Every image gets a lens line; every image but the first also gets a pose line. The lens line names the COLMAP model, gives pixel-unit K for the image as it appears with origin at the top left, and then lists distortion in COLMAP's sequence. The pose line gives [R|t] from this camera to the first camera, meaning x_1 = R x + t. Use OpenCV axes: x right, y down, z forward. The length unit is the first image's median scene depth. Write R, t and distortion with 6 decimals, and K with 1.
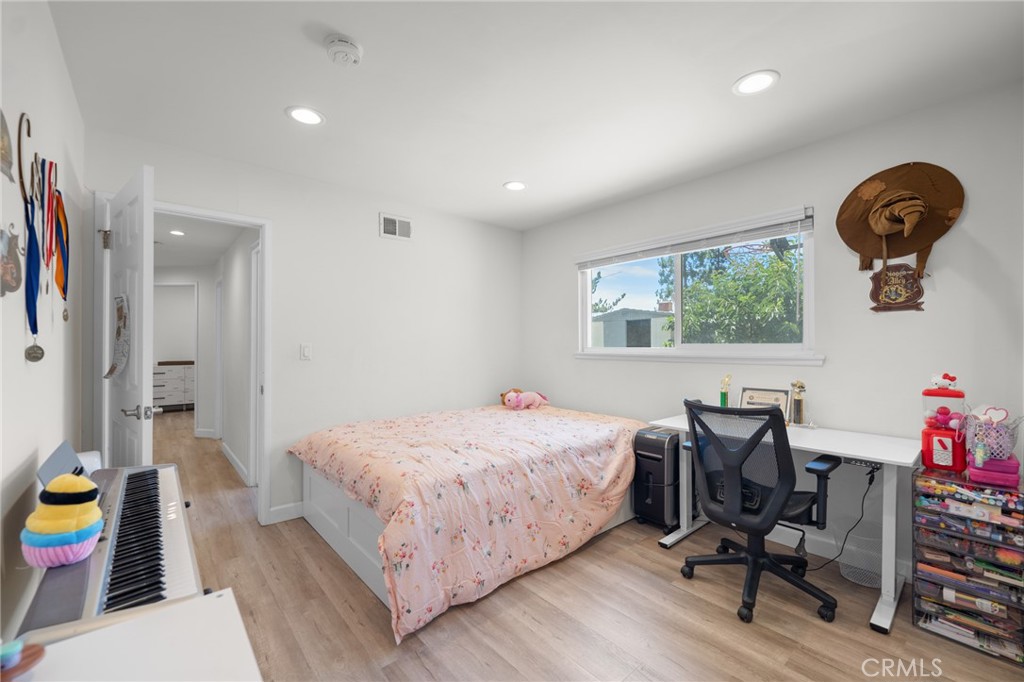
lens RADIAL K [[417.3, 0, 513.0], [0, 417.3, 343.2], [0, 0, 1]] dist [0.003021, -0.000699]
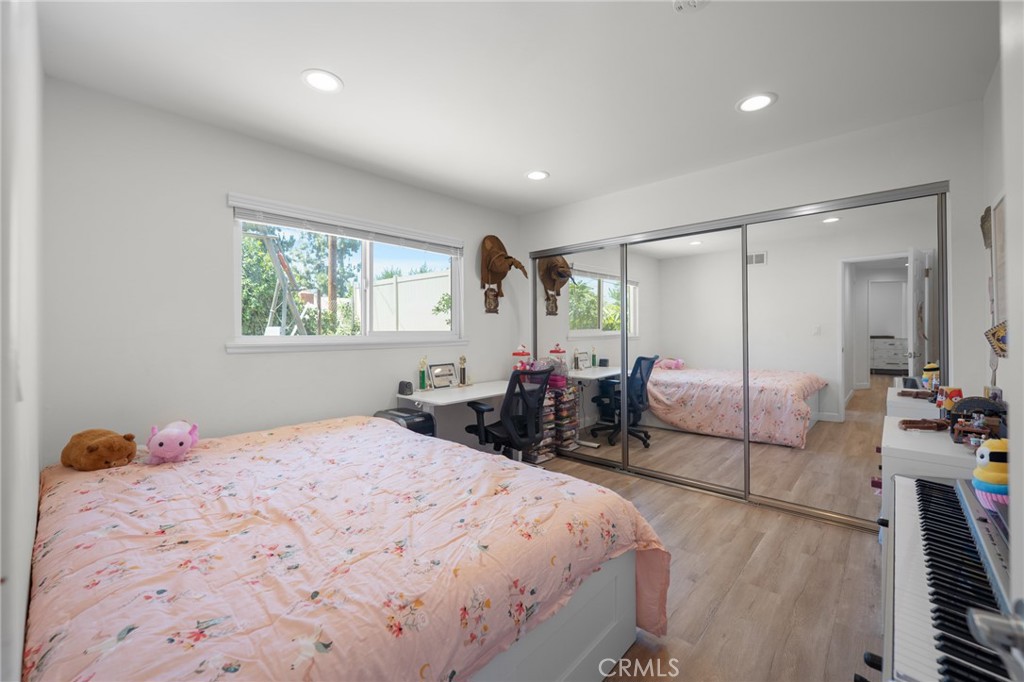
lens RADIAL K [[417.3, 0, 500.3], [0, 417.3, 327.5], [0, 0, 1]] dist [0.003021, -0.000699]
pose [[-0.086659, 0.013579, 0.996145, -0.900469], [0.001028, 0.999908, -0.013541, 0.010772], [-0.996238, -0.000150, -0.086665, 1.092068]]
